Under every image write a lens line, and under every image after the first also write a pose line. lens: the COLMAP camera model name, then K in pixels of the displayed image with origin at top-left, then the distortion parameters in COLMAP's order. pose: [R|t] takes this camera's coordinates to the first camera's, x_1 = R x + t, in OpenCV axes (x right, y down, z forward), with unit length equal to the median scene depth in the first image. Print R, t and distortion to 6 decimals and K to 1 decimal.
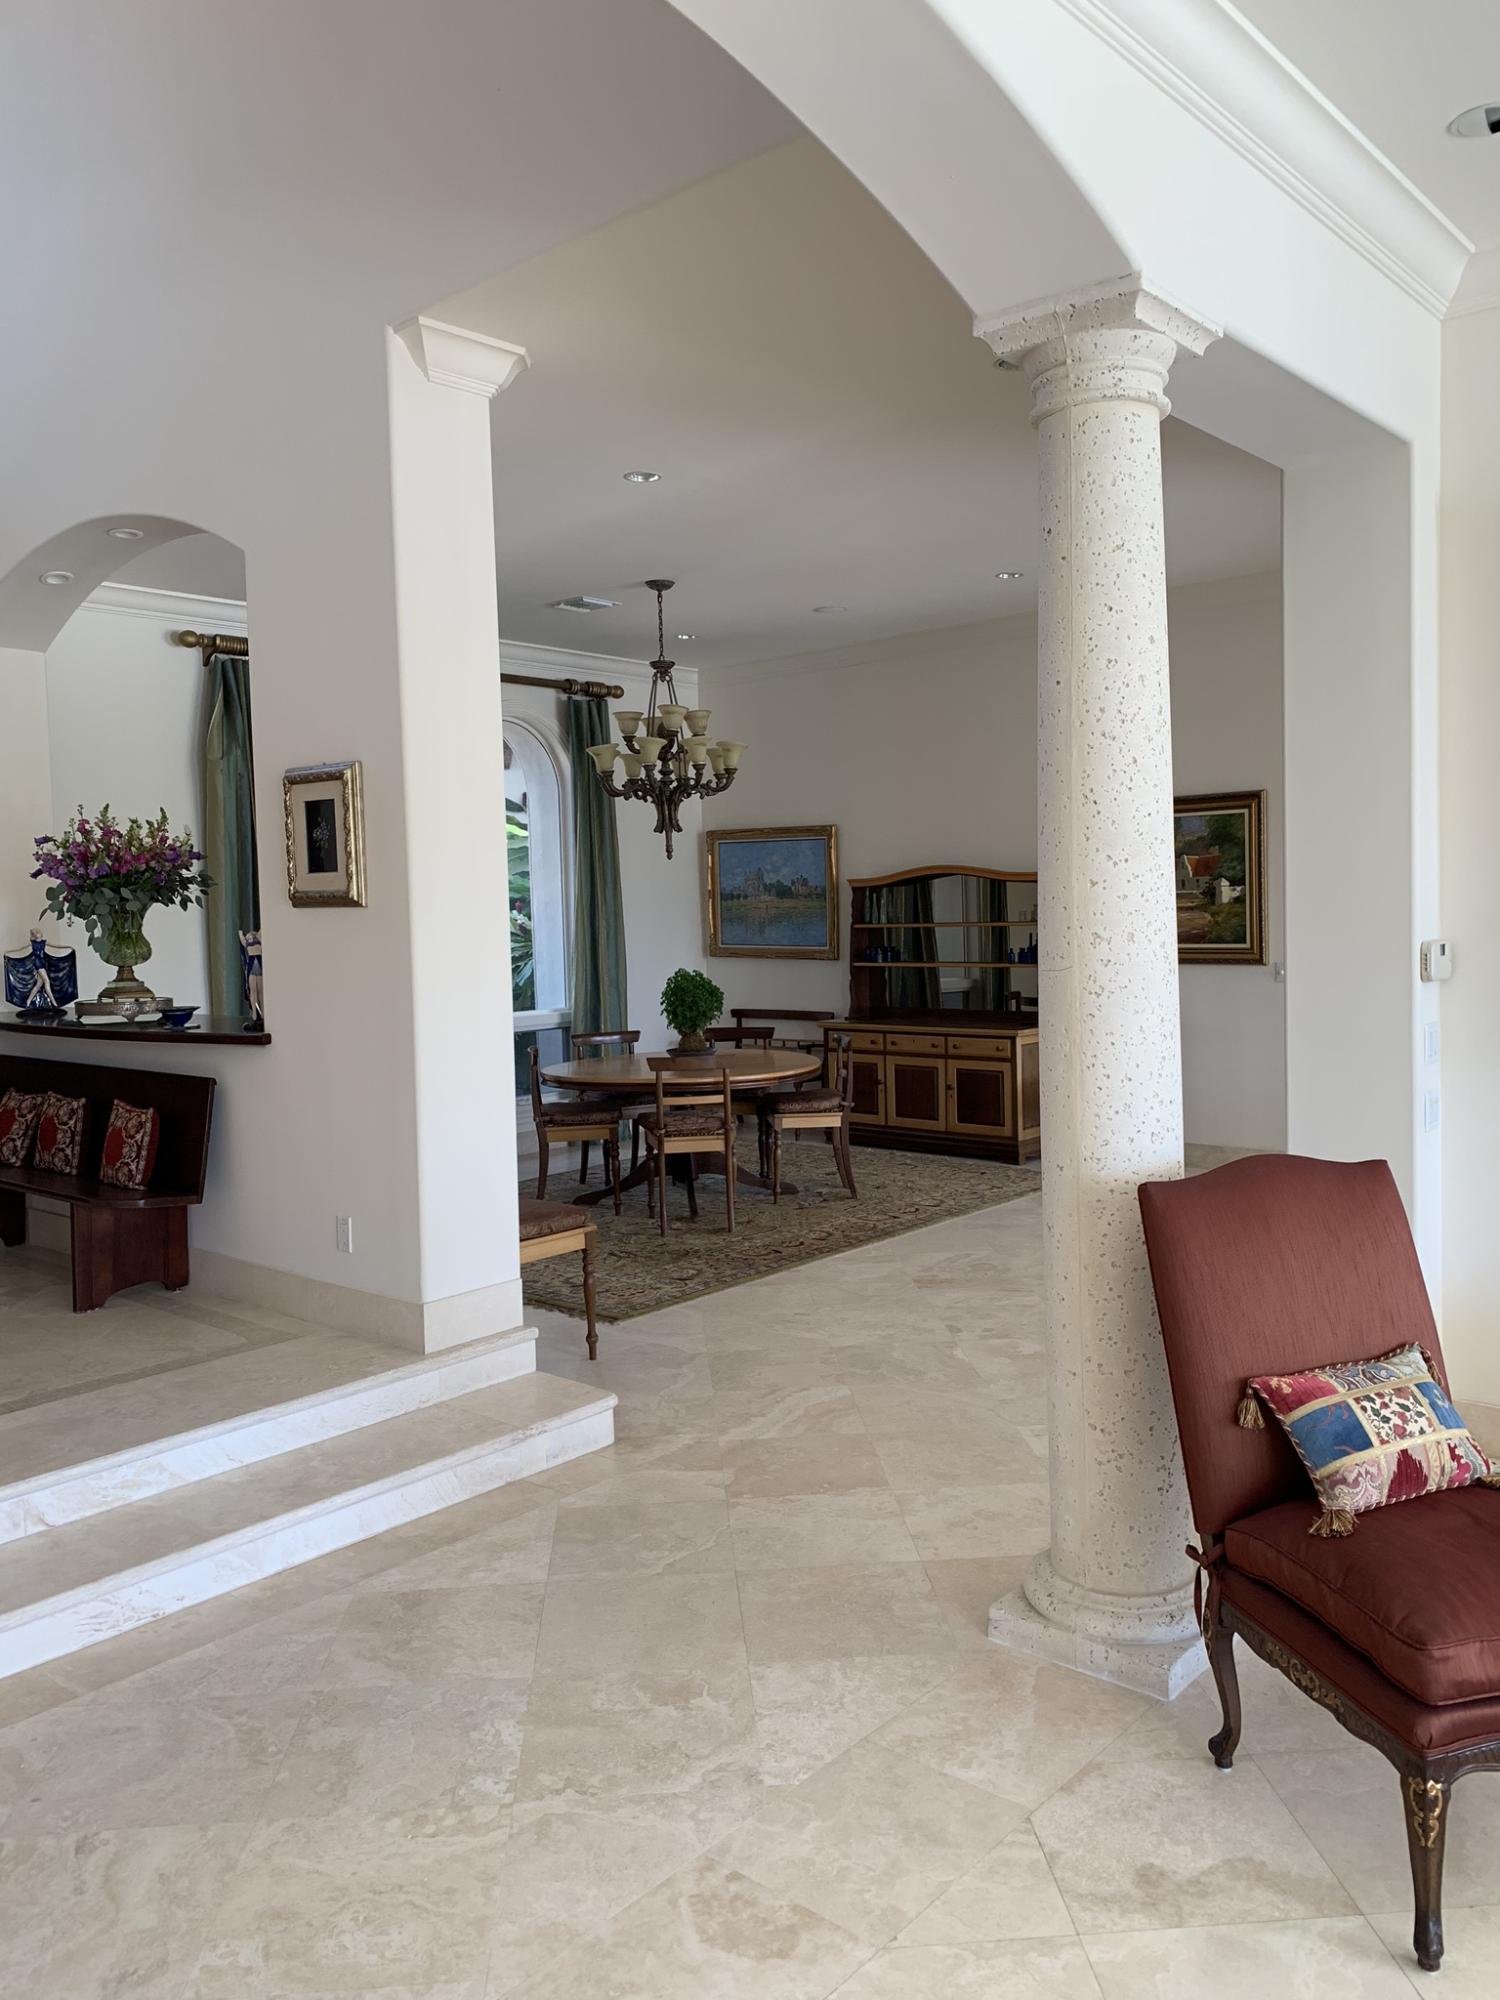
lens RADIAL K [[1521.7, 0, 750.0], [0, 1521.7, 1000.0], [0, 0, 1]] dist [0.083156, -0.216166]
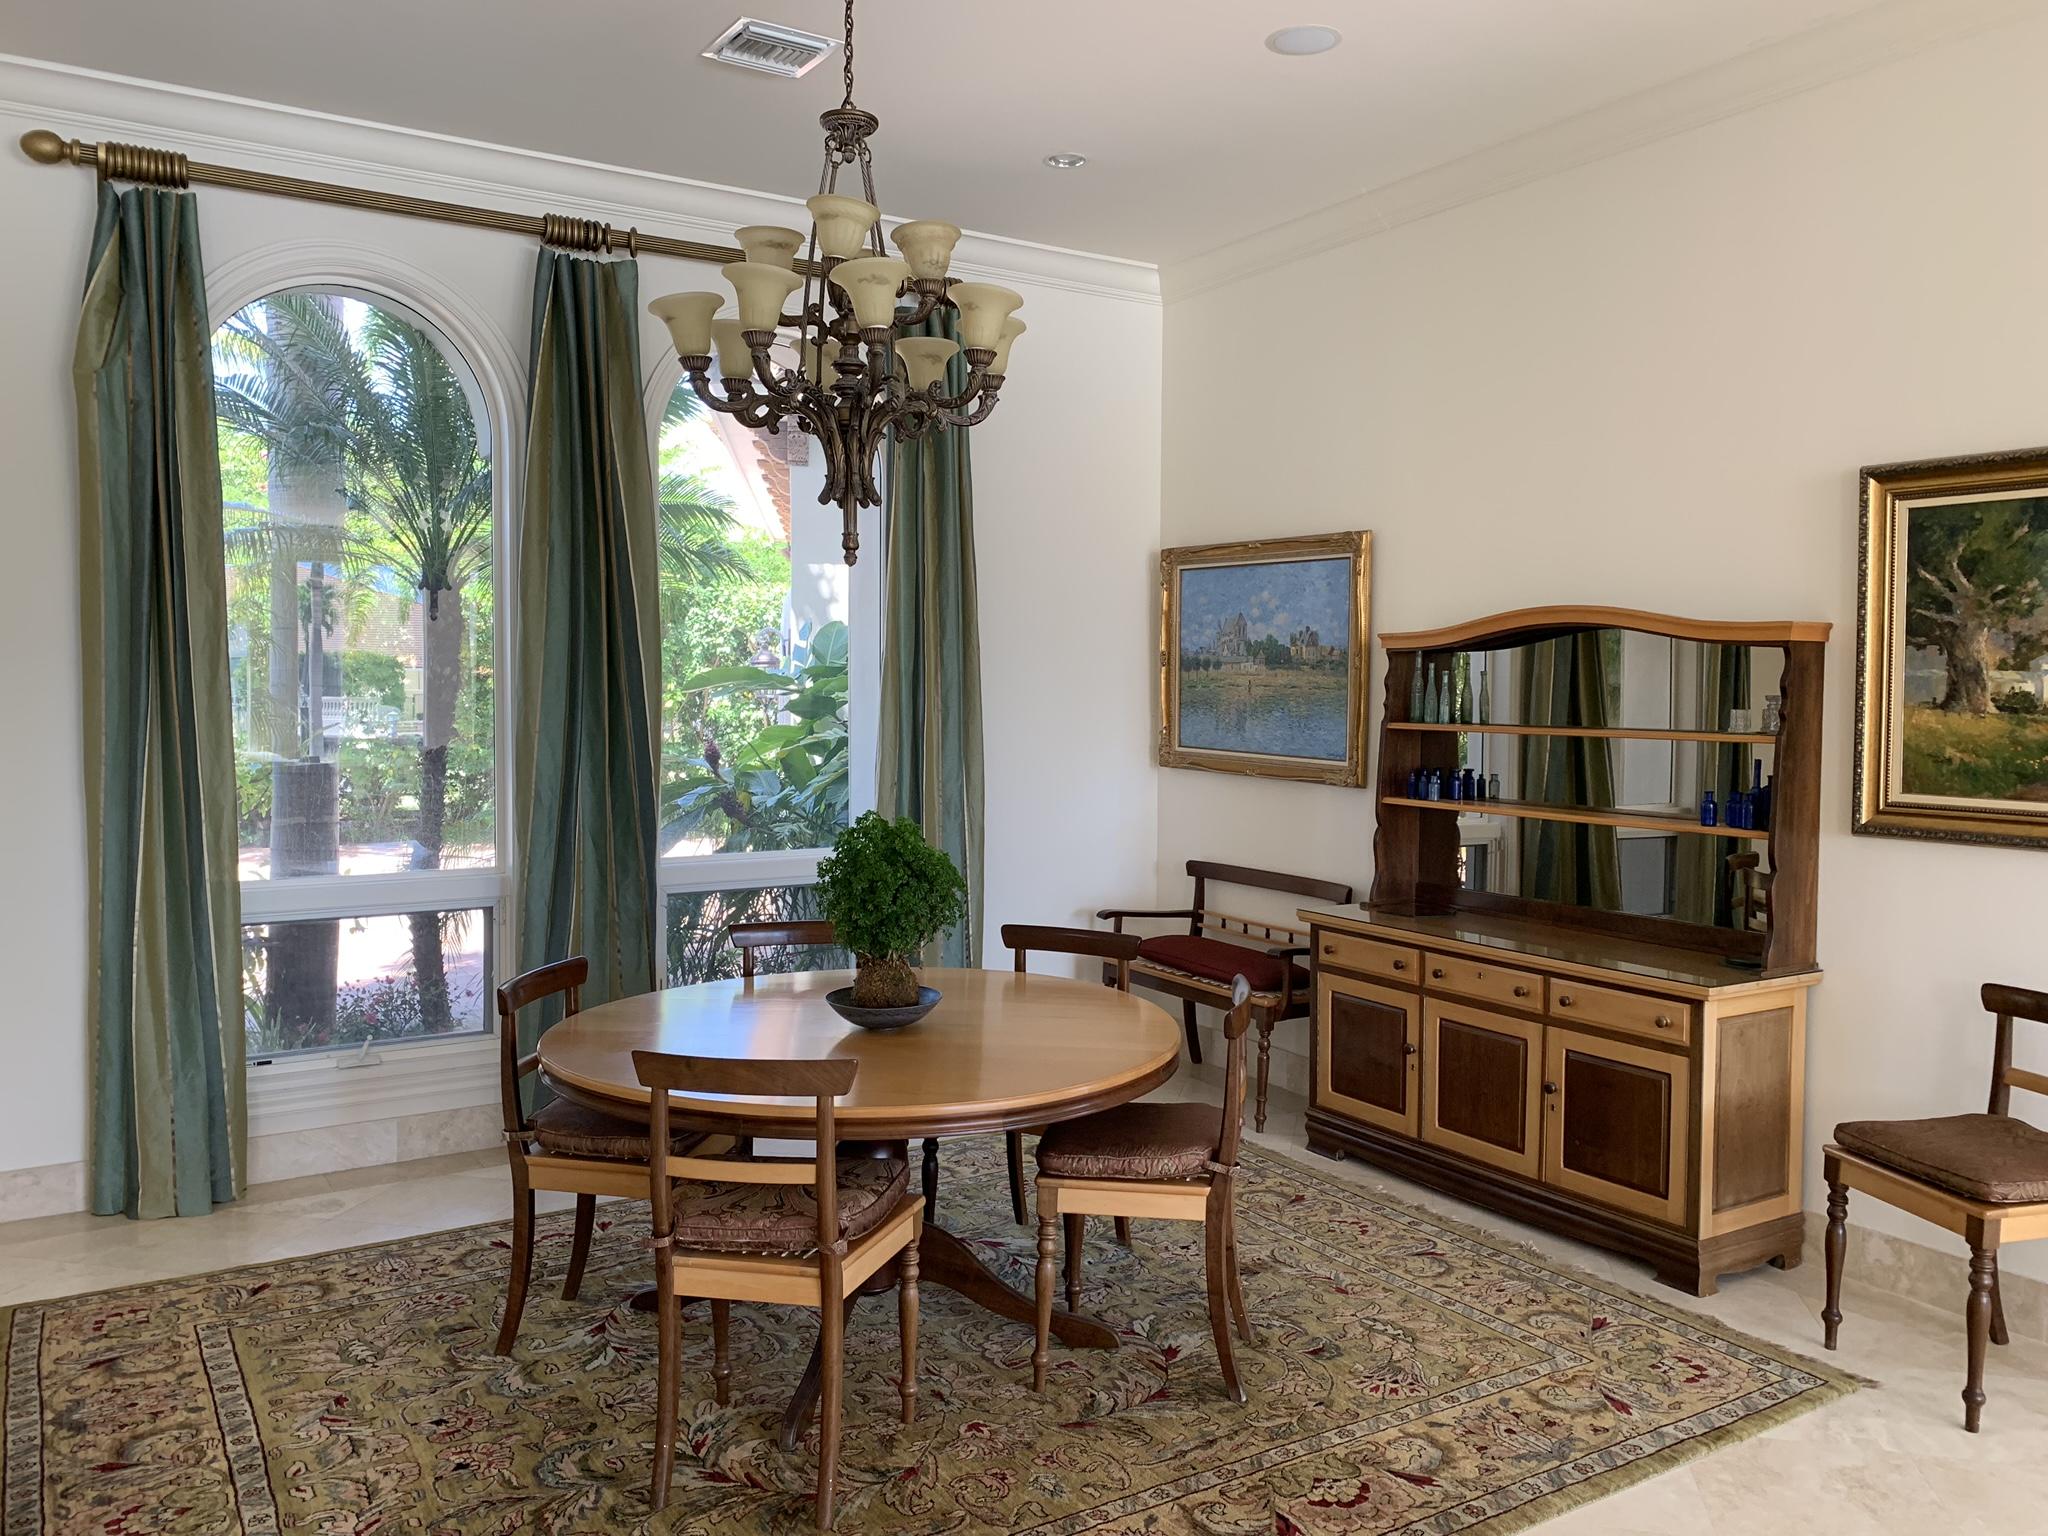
lens RADIAL K [[1558.2, 0, 1026.2], [0, 1558.2, 745.9], [0, 0, 1]] dist [0.083156, -0.216166]
pose [[0.957493, 0.043755, -0.285117, 0.102134], [-0.049294, 0.998709, -0.012274, -0.029398], [0.284212, 0.025807, 0.958414, 0.462557]]
